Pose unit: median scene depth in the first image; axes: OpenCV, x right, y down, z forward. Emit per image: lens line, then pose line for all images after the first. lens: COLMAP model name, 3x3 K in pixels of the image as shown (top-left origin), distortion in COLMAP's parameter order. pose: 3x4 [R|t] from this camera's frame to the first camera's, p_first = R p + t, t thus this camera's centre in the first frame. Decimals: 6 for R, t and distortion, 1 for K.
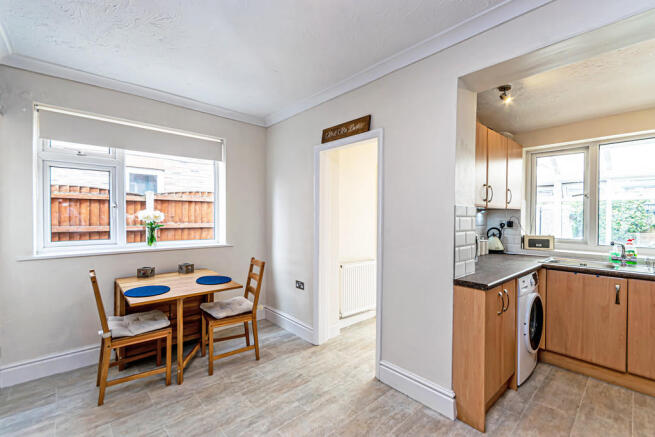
lens RADIAL K [[287.2, 0, 323.7], [0, 287.2, 219.3], [0, 0, 1]] dist [0.002008, 0.000358]
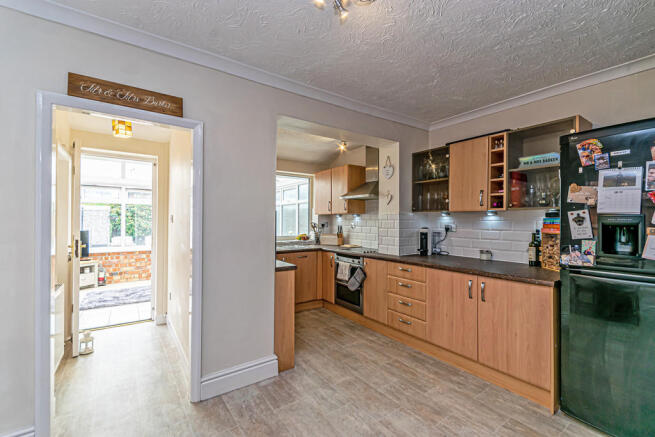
lens RADIAL K [[287.2, 0, 326.9], [0, 287.2, 220.9], [0, 0, 1]] dist [0.002008, 0.000358]
pose [[0.112998, -0.011603, 0.993527, -0.704425], [0.008214, 0.999909, 0.010743, -0.010997], [-0.993561, 0.006946, 0.113083, 0.542667]]
